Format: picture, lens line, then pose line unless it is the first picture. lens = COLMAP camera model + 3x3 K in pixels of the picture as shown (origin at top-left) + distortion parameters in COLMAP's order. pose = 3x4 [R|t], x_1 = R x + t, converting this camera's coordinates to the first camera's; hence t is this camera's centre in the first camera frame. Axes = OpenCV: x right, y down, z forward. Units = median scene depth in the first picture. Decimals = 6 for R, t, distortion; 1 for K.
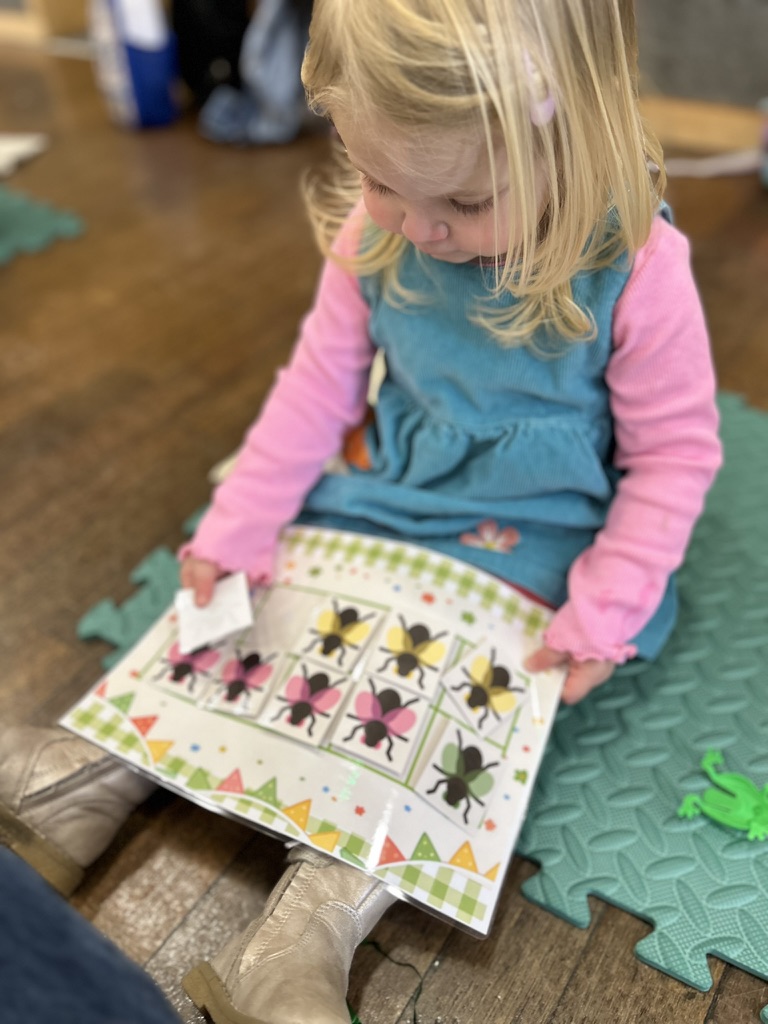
lens RADIAL K [[751.3, 0, 399.8], [0, 751.3, 535.5], [0, 0, 1]] dist [0.001706, -0.014352]
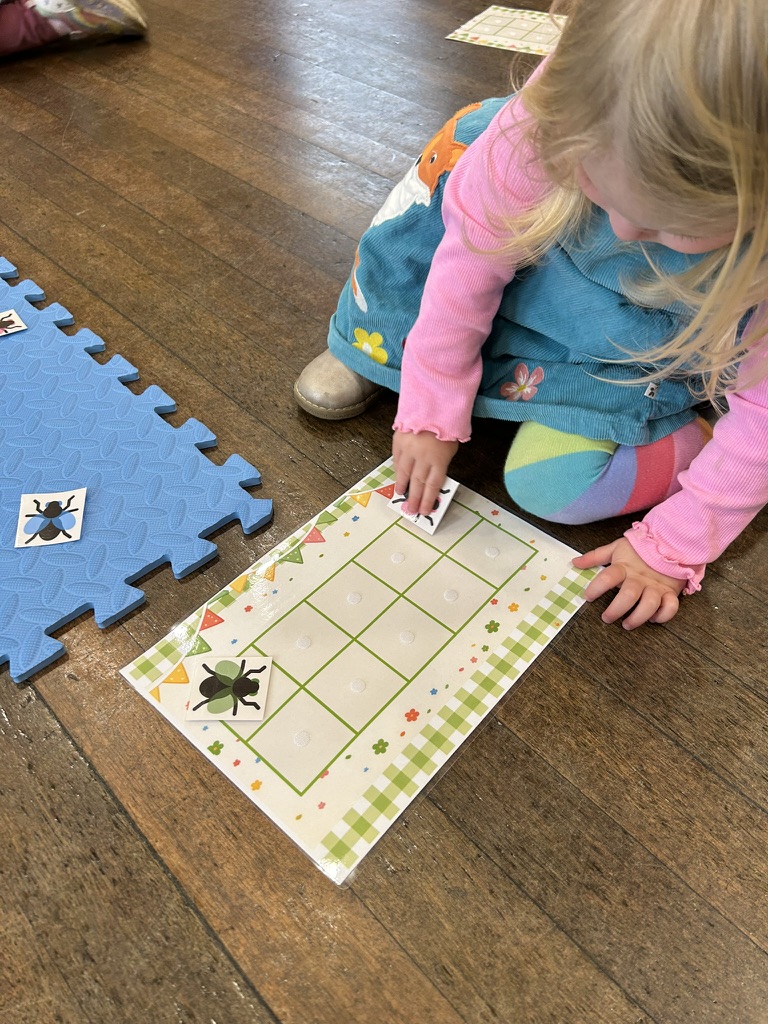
lens RADIAL K [[751.3, 0, 399.8], [0, 751.3, 535.5], [0, 0, 1]] dist [0.001706, -0.014352]
pose [[-0.323647, 0.748824, -0.578372, 0.467499], [-0.736870, 0.183966, 0.650523, -0.609966], [0.593528, 0.636725, 0.492246, 0.453886]]
